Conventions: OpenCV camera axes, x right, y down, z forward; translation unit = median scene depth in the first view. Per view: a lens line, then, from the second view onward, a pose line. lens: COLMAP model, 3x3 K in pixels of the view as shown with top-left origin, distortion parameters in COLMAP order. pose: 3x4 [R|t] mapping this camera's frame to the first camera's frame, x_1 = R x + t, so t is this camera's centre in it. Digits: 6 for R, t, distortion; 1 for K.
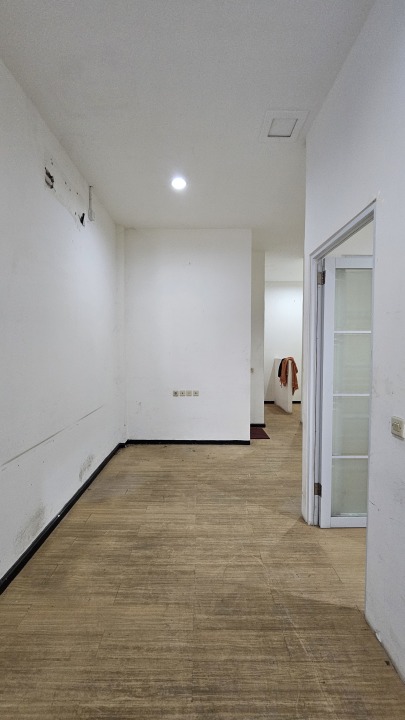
lens RADIAL K [[296.8, 0, 202.0], [0, 296.8, 359.7], [0, 0, 1]] dist [0.002235, -0.000007]
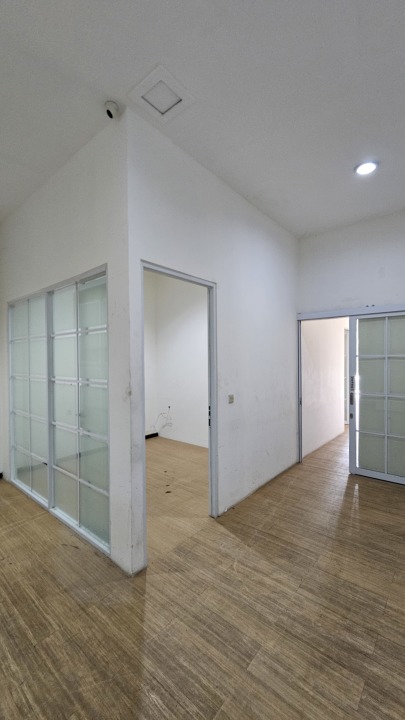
lens RADIAL K [[296.8, 0, 202.5], [0, 296.8, 361.8], [0, 0, 1]] dist [0.002235, -0.000007]
pose [[-0.764625, 0.002089, 0.644472, -0.379366], [0.029326, 0.999072, 0.031555, -0.077430], [-0.643808, 0.043027, -0.763976, 1.750810]]
